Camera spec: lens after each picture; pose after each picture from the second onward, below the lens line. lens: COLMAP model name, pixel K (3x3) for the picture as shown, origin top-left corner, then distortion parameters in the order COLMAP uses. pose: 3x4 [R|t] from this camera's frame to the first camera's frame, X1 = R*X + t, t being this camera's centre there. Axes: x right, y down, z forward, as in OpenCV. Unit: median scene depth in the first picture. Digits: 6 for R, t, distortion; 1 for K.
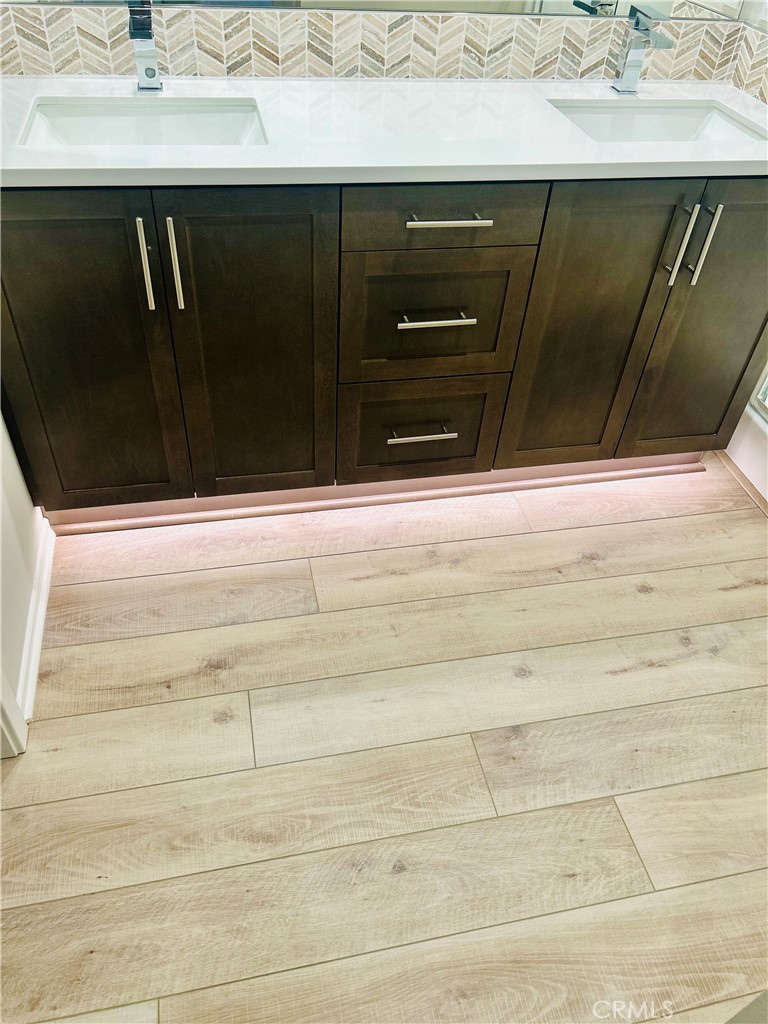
lens RADIAL K [[769.4, 0, 383.4], [0, 769.4, 514.4], [0, 0, 1]] dist [0.049199, -0.055068]
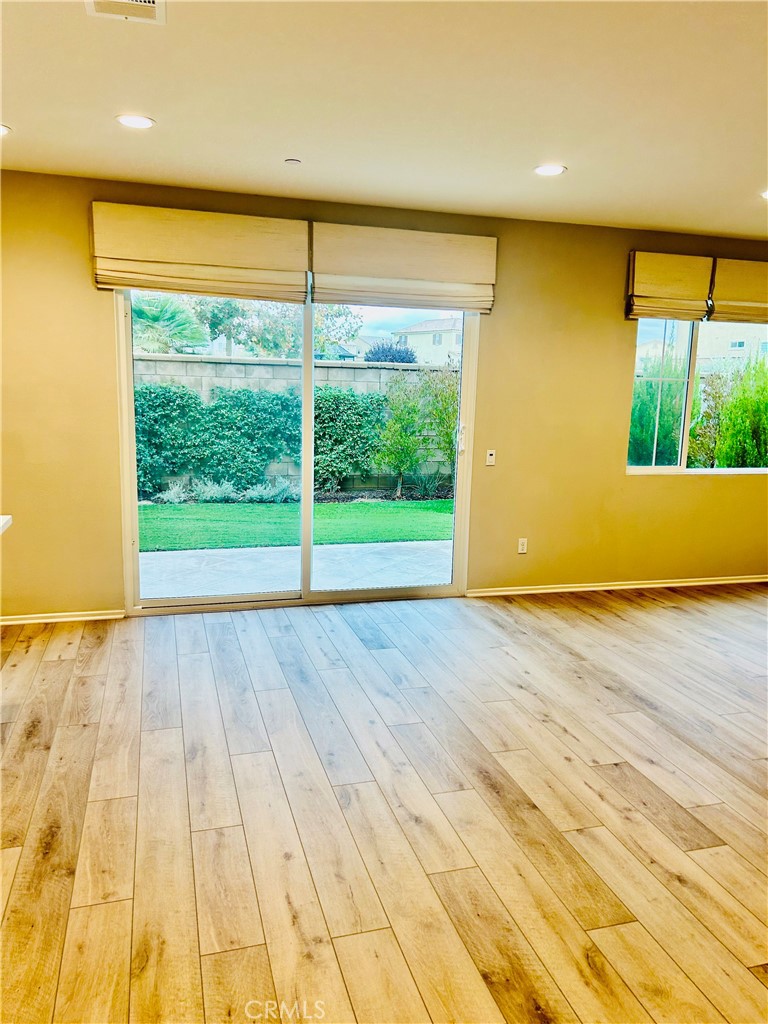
lens RADIAL K [[769.4, 0, 380.6], [0, 769.4, 512.0], [0, 0, 1]] dist [0.049199, -0.055068]
pose [[0.079984, 0.109763, -0.990734, 1.107483], [-0.695806, 0.717850, 0.023357, 0.050778], [0.713763, 0.687490, 0.133791, -0.106454]]
